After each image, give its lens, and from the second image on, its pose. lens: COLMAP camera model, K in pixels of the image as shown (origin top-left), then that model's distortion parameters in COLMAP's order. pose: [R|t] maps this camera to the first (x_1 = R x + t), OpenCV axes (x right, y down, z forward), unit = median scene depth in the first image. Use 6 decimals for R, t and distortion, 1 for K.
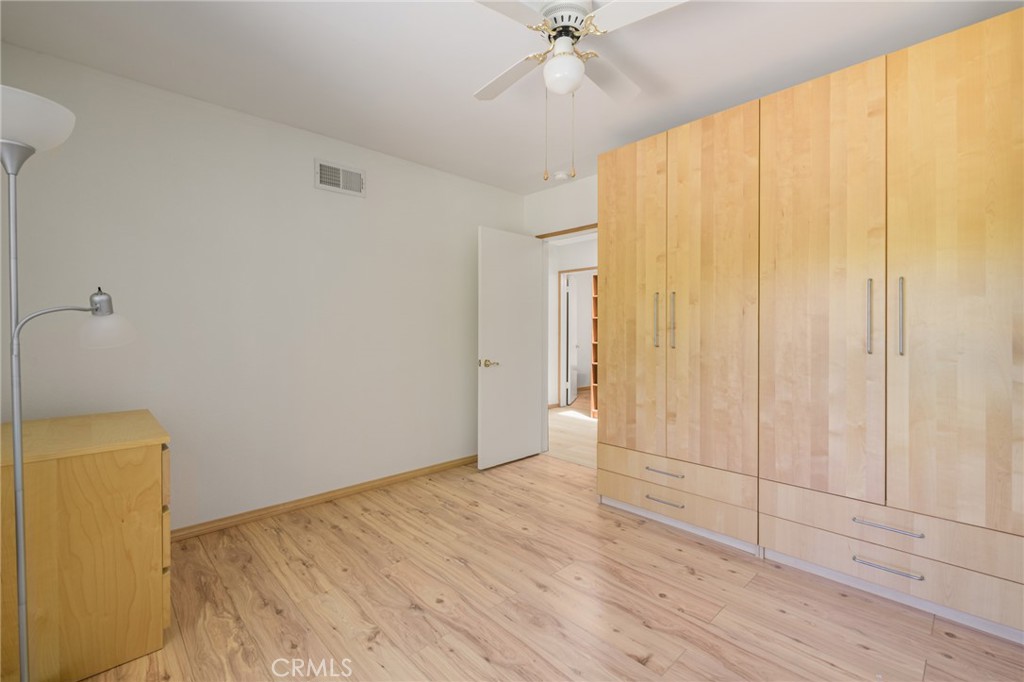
lens RADIAL K [[441.6, 0, 510.0], [0, 441.6, 335.5], [0, 0, 1]] dist [0.000317, 0.000038]
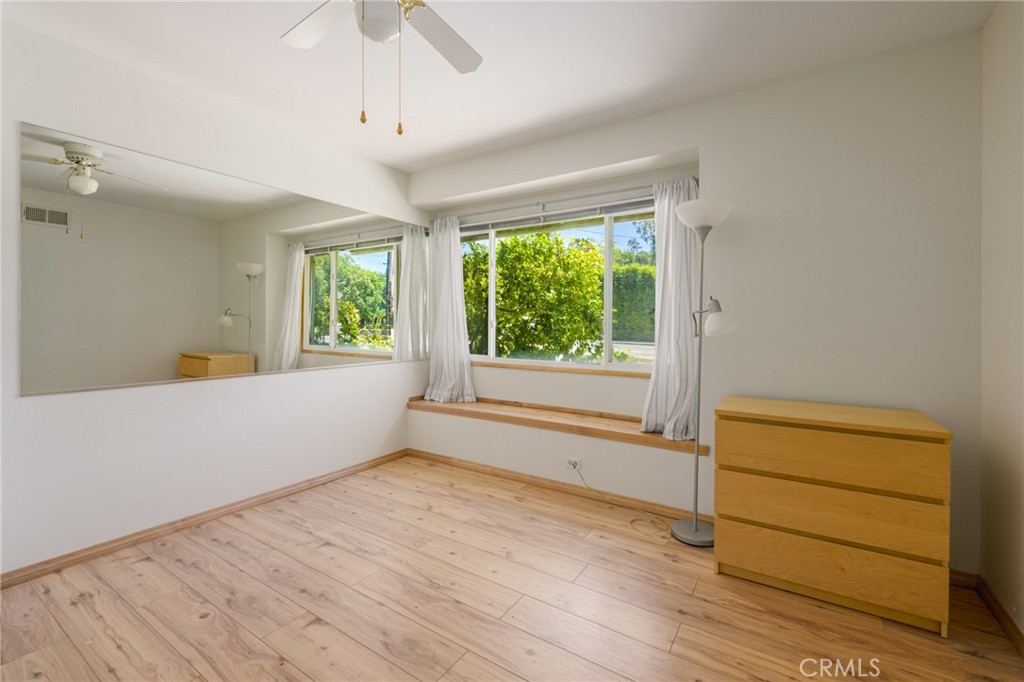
lens RADIAL K [[441.6, 0, 513.8], [0, 441.6, 334.6], [0, 0, 1]] dist [0.000317, 0.000038]
pose [[-0.974193, 0.000792, -0.225714, 0.062991], [-0.006436, 0.999490, 0.031285, -0.015792], [0.225624, 0.031931, -0.973691, 2.016052]]
